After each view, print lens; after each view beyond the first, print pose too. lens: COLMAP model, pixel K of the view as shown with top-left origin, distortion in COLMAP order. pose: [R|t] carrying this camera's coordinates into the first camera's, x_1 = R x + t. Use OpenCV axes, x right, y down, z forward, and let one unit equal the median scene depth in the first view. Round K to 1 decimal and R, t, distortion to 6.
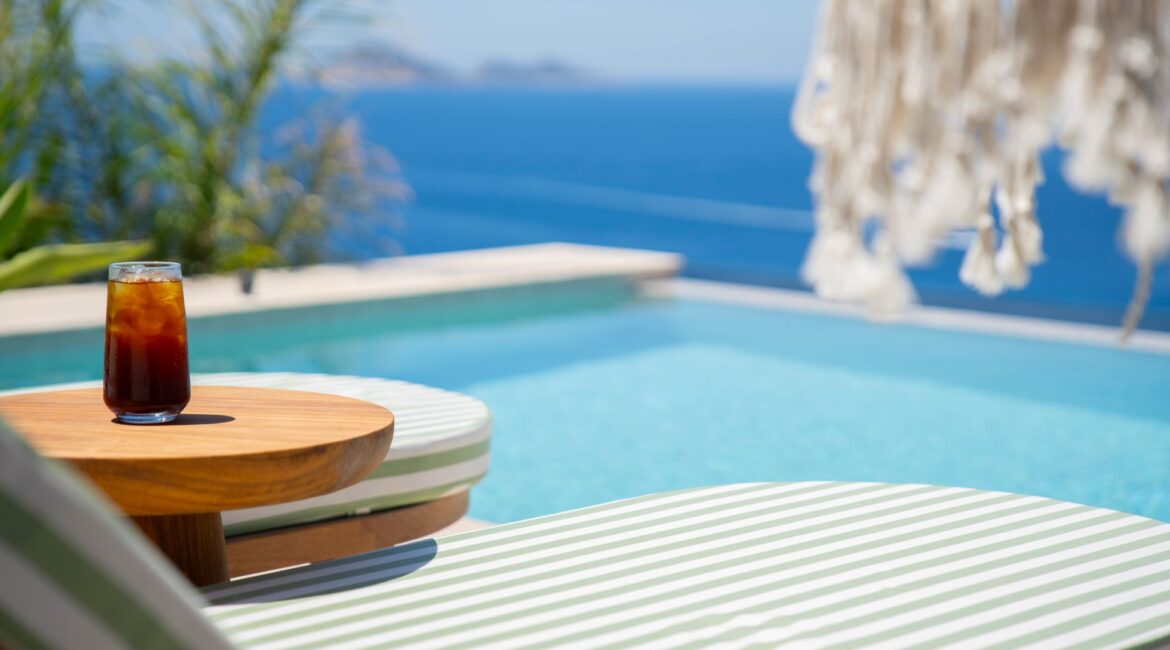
lens RADIAL K [[2273.1, 0, 585.4], [0, 2273.1, 332.2], [0, 0, 1]] dist [0.291591, 0.000000]
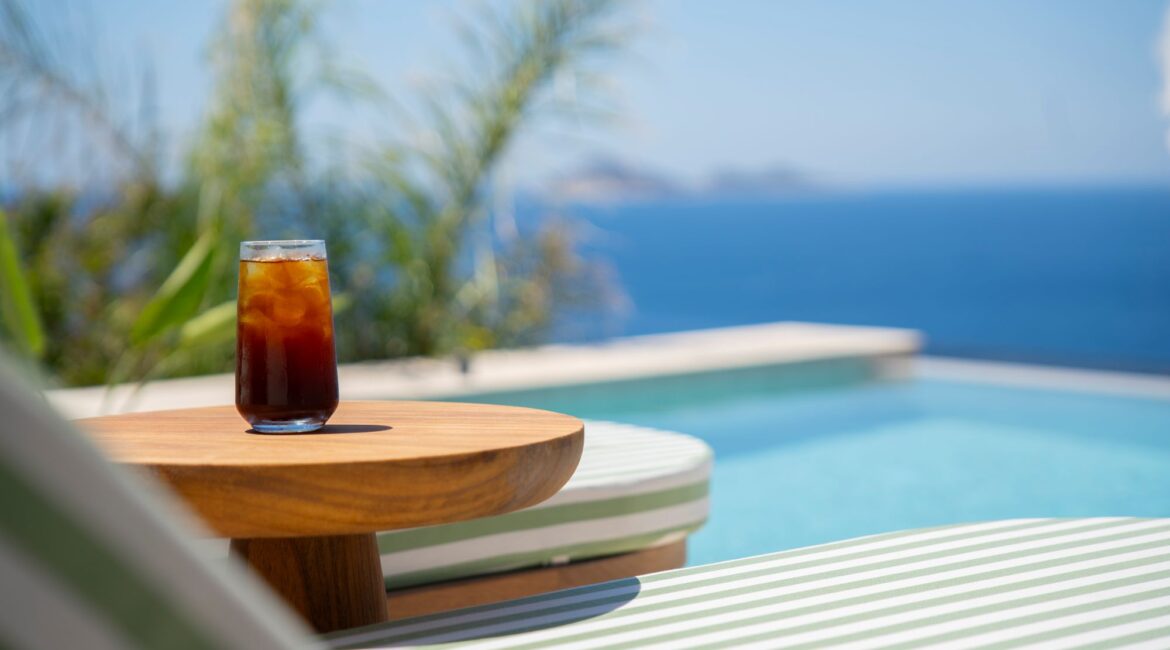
lens RADIAL K [[2273.1, 0, 586.1], [0, 2273.1, 323.3], [0, 0, 1]] dist [0.291591, 0.000000]
pose [[0.994587, -0.019744, -0.102012, 0.000652], [0.014304, 0.998450, -0.053783, 0.046136], [0.102916, 0.052032, 0.993328, 0.194945]]
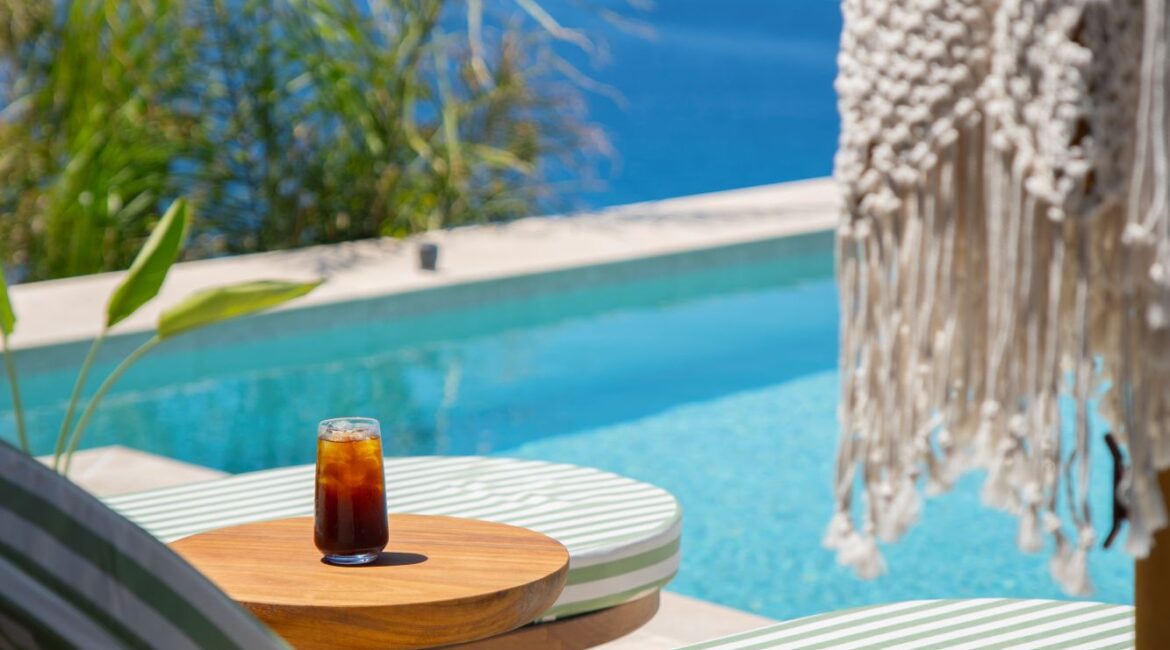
lens RADIAL K [[3457.8, 0, 584.2], [0, 3457.8, 324.9], [0, 0, 1]] dist [0.328001, 0.000000]
pose [[0.994936, -0.002768, -0.100471, 0.094889], [0.006484, 0.999306, 0.036677, -0.140151], [0.100300, -0.037143, 0.994264, -0.682348]]
